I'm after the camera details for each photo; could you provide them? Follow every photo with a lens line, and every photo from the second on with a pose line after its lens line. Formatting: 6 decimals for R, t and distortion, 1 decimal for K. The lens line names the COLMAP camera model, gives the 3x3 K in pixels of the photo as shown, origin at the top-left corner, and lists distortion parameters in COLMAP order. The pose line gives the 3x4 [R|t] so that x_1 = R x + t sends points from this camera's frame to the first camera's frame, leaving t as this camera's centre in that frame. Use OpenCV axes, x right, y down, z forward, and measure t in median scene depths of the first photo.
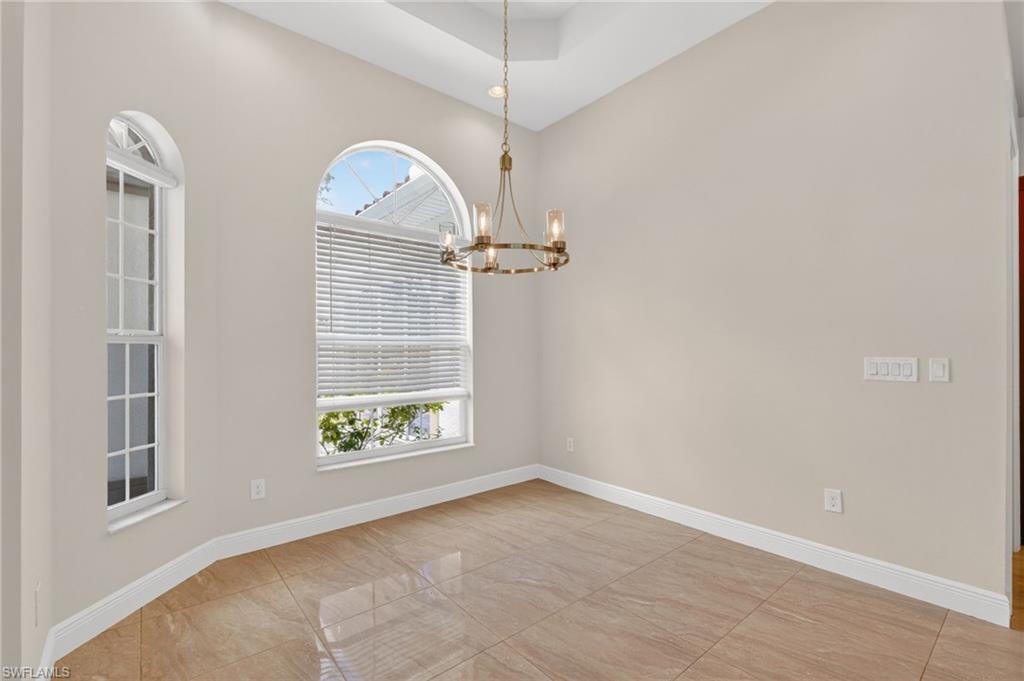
lens RADIAL K [[447.2, 0, 514.7], [0, 447.2, 352.4], [0, 0, 1]] dist [0.001683, 0.000232]
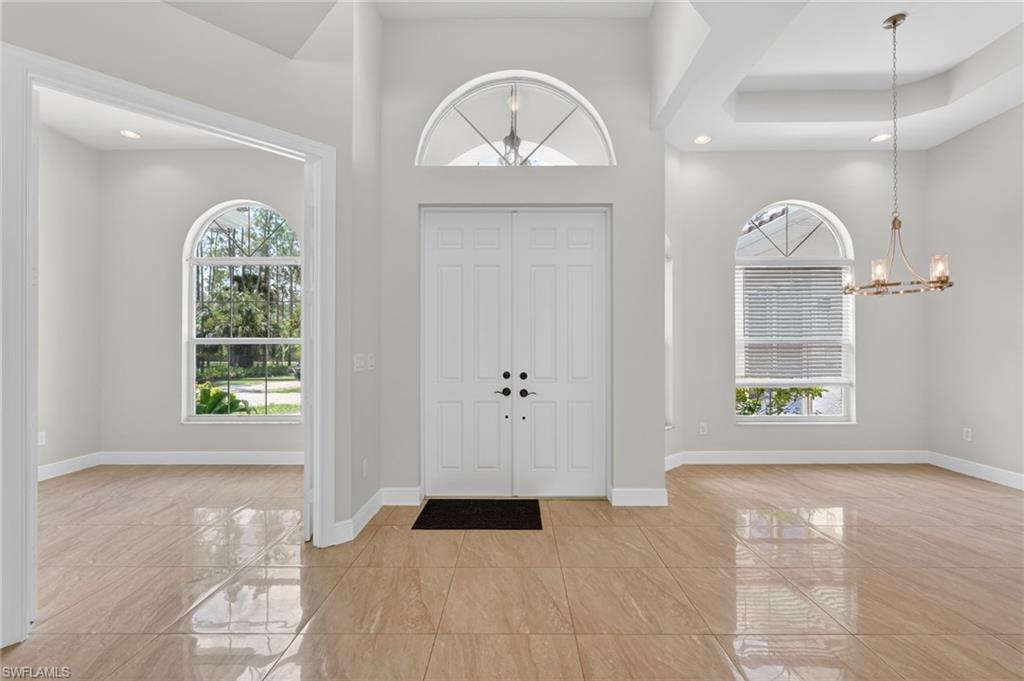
lens RADIAL K [[447.1, 0, 514.0], [0, 447.1, 349.8], [0, 0, 1]] dist [0.001056, 0.000253]
pose [[0.764706, 0.000221, -0.644379, -0.021311], [-0.001305, 0.999998, -0.001206, 0.004926], [0.644377, 0.001763, 0.764706, -0.679607]]
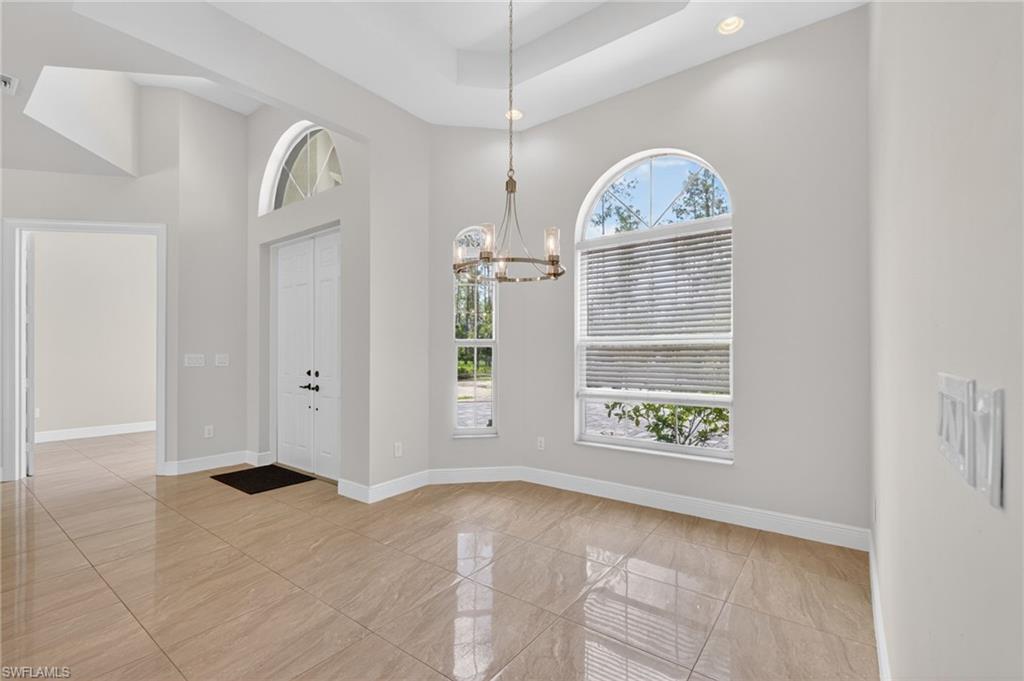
lens RADIAL K [[447.1, 0, 514.0], [0, 447.1, 349.8], [0, 0, 1]] dist [0.001056, 0.000253]
pose [[0.229060, -0.005499, -0.973397, 0.744784], [-0.002357, 0.999978, -0.006204, 0.003480], [0.973410, 0.003716, 0.229042, 0.502598]]
